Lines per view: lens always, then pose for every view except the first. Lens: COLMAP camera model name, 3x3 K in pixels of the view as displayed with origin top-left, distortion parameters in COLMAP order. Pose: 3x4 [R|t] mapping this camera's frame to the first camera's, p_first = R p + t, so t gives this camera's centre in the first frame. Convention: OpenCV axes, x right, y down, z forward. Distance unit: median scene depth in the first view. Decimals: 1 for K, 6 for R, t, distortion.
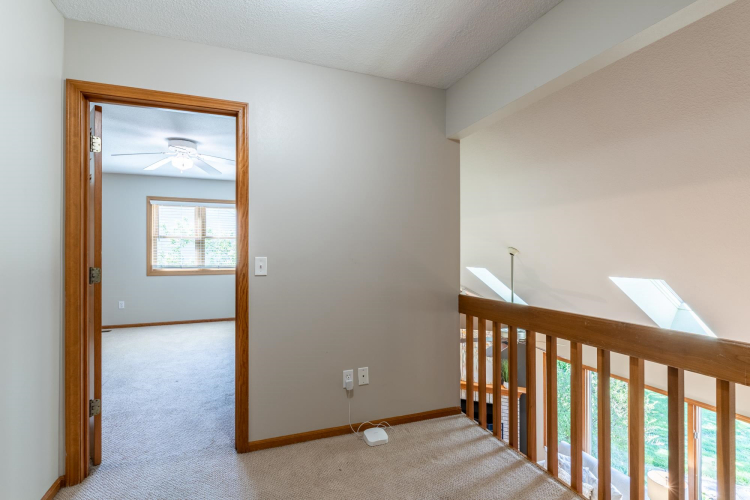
lens RADIAL K [[349.2, 0, 376.8], [0, 349.2, 248.5], [0, 0, 1]] dist [0.001041, 0.000246]
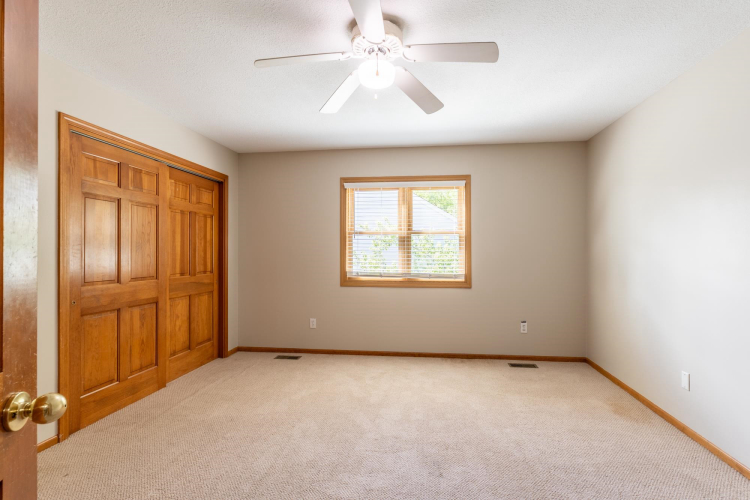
lens RADIAL K [[349.2, 0, 376.0], [0, 349.2, 254.5], [0, 0, 1]] dist [0.001041, 0.000246]
pose [[0.855552, -0.005980, -0.517682, -0.202451], [0.002917, 0.999973, -0.006730, 0.015947], [0.517709, 0.004248, 0.855546, 0.387900]]
